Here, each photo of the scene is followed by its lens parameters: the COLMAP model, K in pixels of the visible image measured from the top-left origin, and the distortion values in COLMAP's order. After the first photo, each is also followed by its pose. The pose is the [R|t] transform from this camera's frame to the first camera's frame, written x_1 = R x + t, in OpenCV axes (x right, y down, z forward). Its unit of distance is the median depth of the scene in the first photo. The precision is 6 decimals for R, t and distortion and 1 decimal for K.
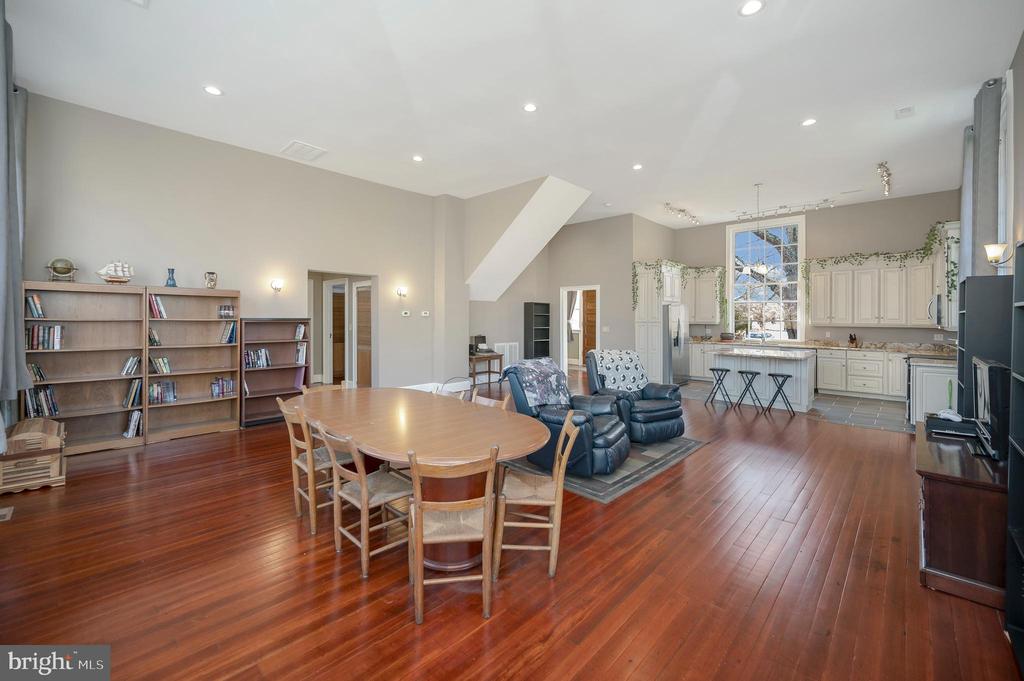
lens RADIAL K [[420.6, 0, 517.8], [0, 420.6, 309.8], [0, 0, 1]] dist [-0.002464, -0.000324]
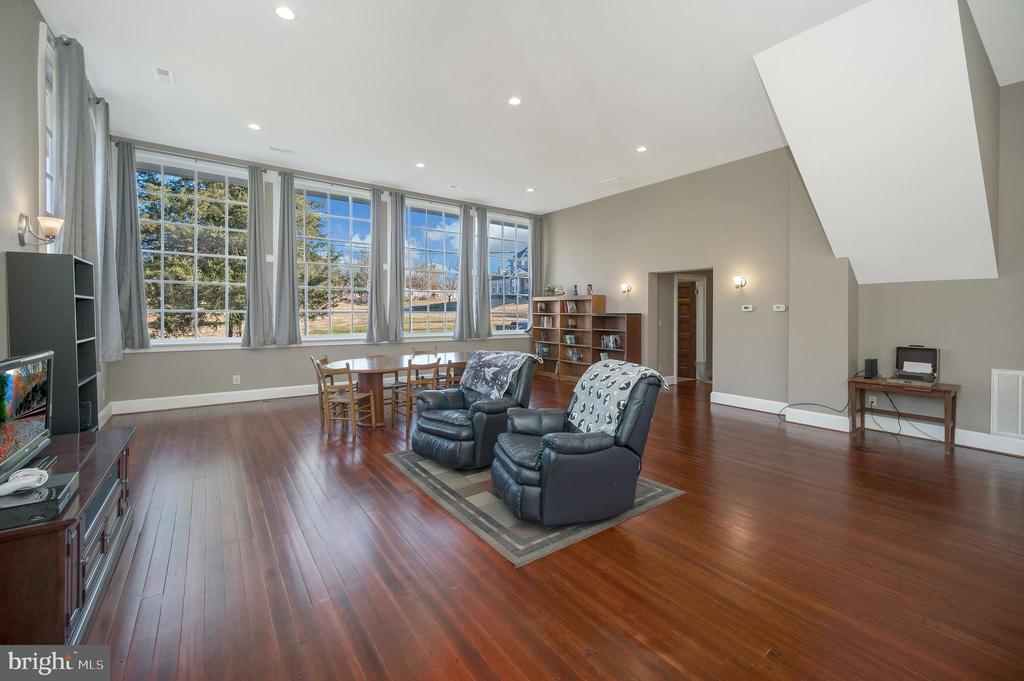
lens RADIAL K [[420.6, 0, 531.0], [0, 420.6, 313.2], [0, 0, 1]] dist [-0.002464, -0.000324]
pose [[-0.166283, -0.005069, -0.986065, 0.568331], [0.013600, 0.999880, -0.007433, 0.018163], [0.985984, -0.014646, -0.166194, 0.674417]]
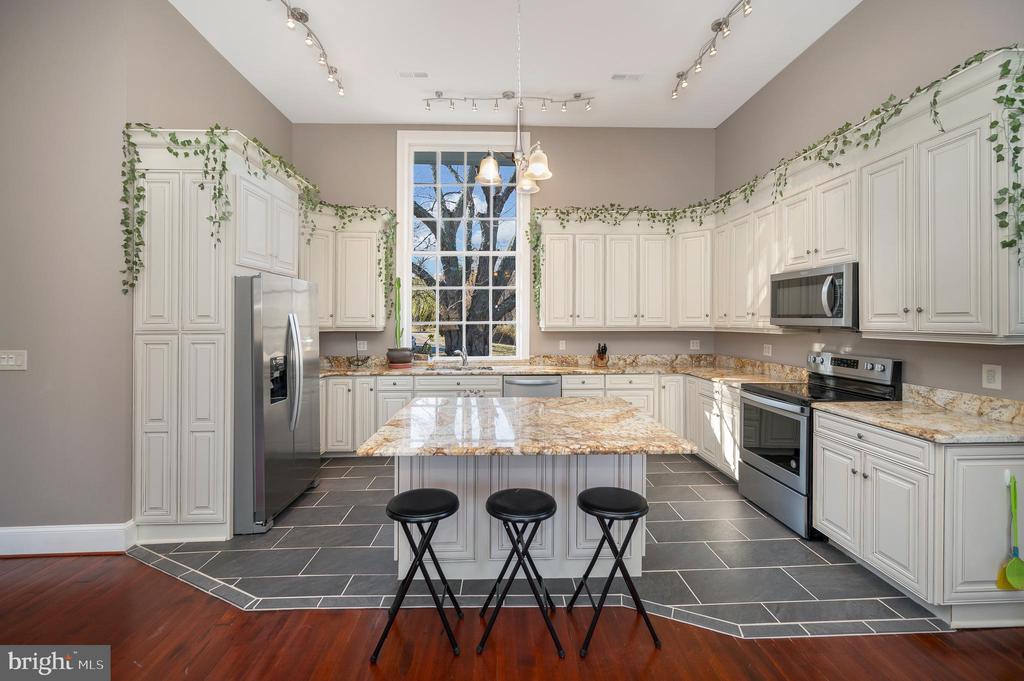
lens RADIAL K [[441.0, 0, 513.8], [0, 441.0, 318.3], [0, 0, 1]] dist [0.000003, -0.000189]
pose [[0.705437, -0.003186, 0.708766, 0.272732], [-0.008600, 0.999878, 0.013054, 0.015166], [-0.708721, -0.015304, 0.705323, 0.648207]]
